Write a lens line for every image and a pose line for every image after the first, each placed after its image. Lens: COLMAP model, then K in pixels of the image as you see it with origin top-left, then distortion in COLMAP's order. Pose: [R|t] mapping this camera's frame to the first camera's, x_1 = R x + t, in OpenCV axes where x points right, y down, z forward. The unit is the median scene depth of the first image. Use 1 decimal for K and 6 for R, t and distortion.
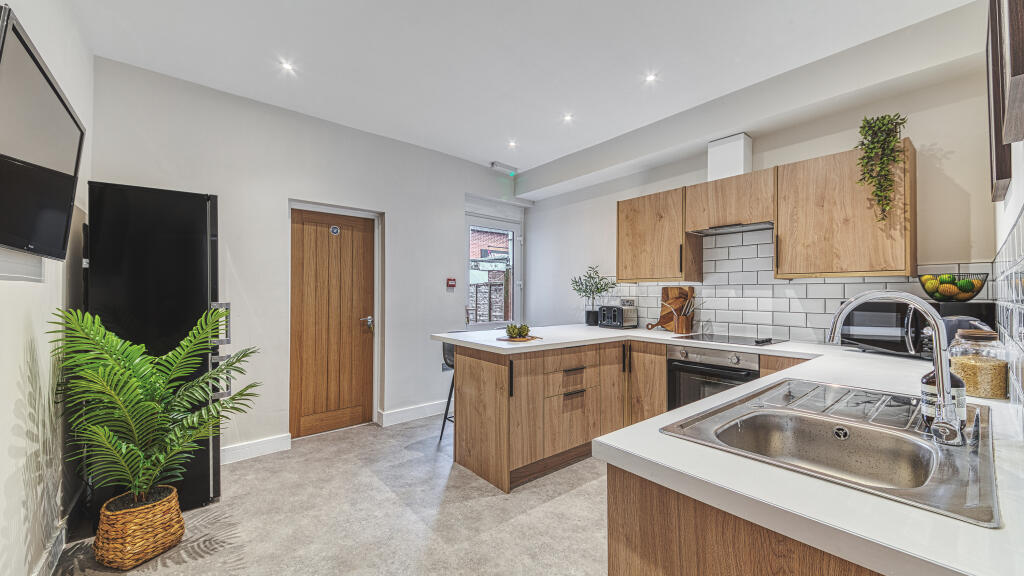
lens RADIAL K [[381.0, 0, 510.7], [0, 381.0, 295.9], [0, 0, 1]] dist [0.000967, -0.012162]
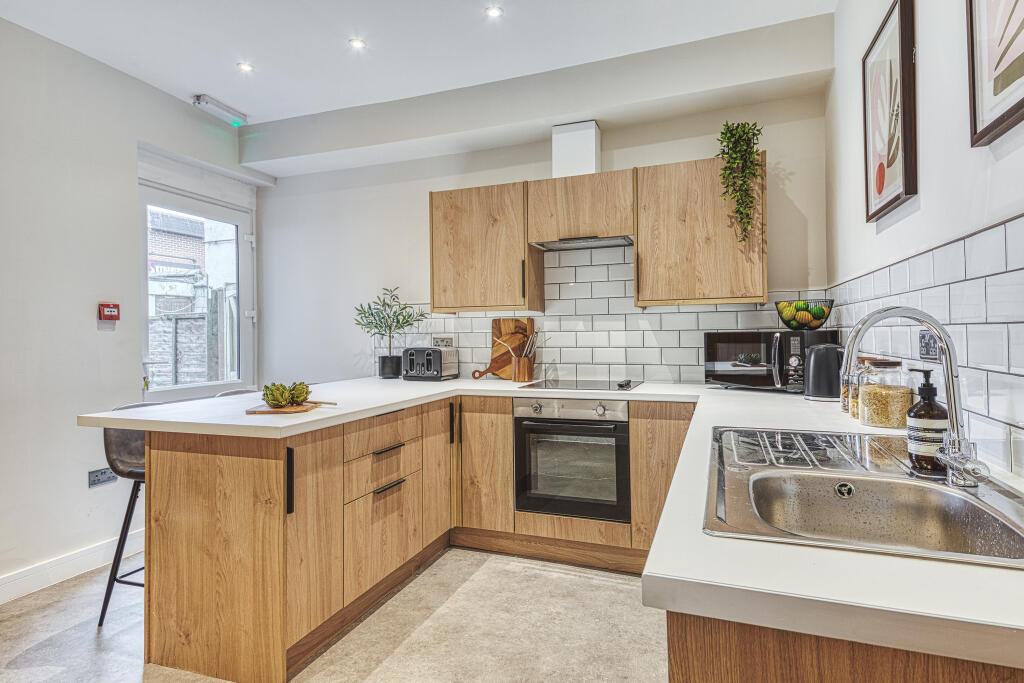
lens RADIAL K [[536.6, 0, 516.1], [0, 536.6, 334.9], [0, 0, 1]] dist [0.040317, -0.000859]
pose [[0.856273, -0.016619, 0.516255, -0.104714], [0.018614, 0.999826, 0.001312, 0.008175], [-0.516187, 0.008486, 0.856434, 0.129081]]
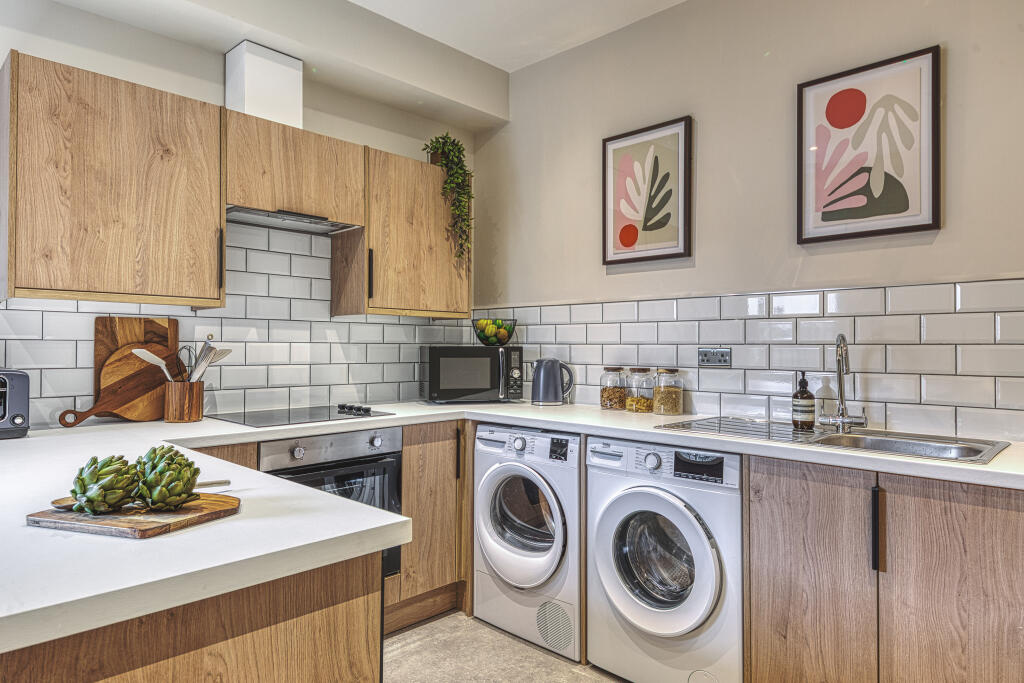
lens RADIAL K [[631.3, 0, 512.0], [0, 631.3, 341.5], [0, 0, 1]] dist [0.015125, -0.000854]
pose [[-0.135864, 0.002898, 0.990723, -0.389433], [-0.002042, 0.999993, -0.003205, 0.006003], [-0.990725, -0.002459, -0.135857, 0.784680]]
